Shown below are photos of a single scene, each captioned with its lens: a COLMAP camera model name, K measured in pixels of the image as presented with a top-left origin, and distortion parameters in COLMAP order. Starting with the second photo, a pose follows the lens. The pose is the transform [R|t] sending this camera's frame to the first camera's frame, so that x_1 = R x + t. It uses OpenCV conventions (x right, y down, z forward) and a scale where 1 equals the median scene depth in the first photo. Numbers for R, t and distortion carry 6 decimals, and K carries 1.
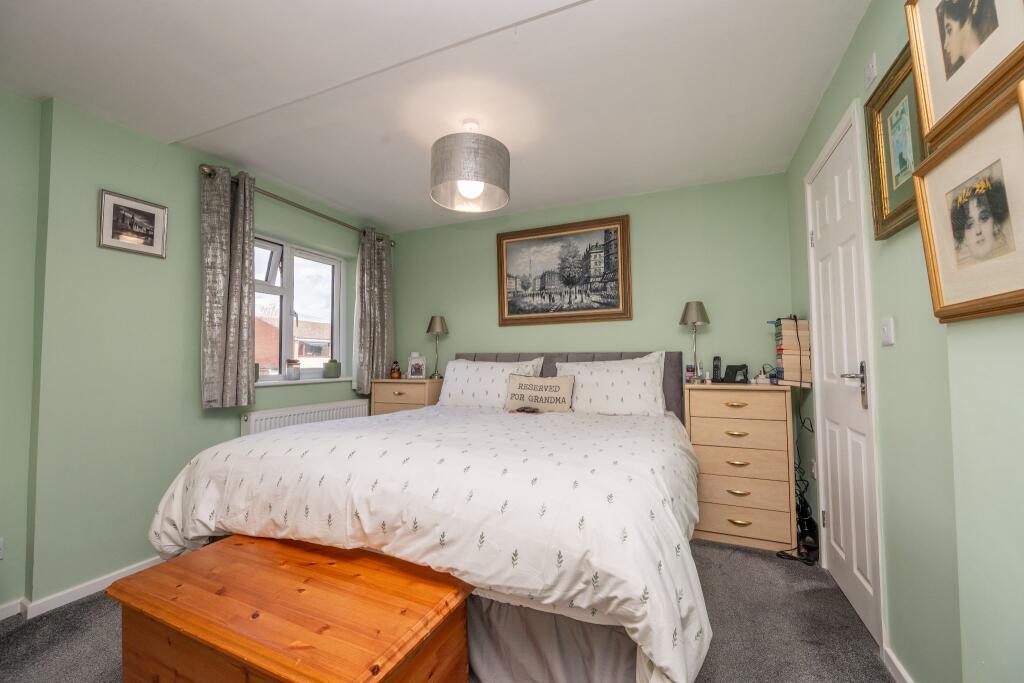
lens RADIAL K [[405.5, 0, 511.6], [0, 405.5, 339.5], [0, 0, 1]] dist [-0.007769, 0.000103]
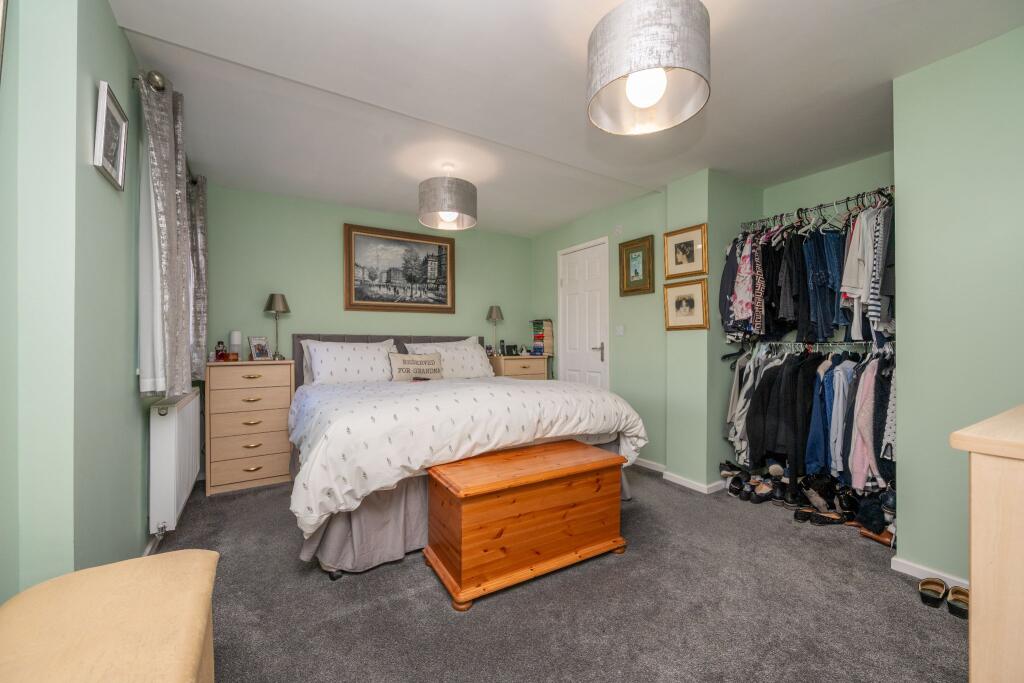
lens RADIAL K [[405.5, 0, 509.6], [0, 405.5, 342.4], [0, 0, 1]] dist [-0.007769, 0.000103]
pose [[0.574666, 0.007736, 0.818352, -0.723704], [-0.042493, 0.998889, 0.020397, 0.014127], [-0.817284, -0.046496, 0.574356, 0.017920]]
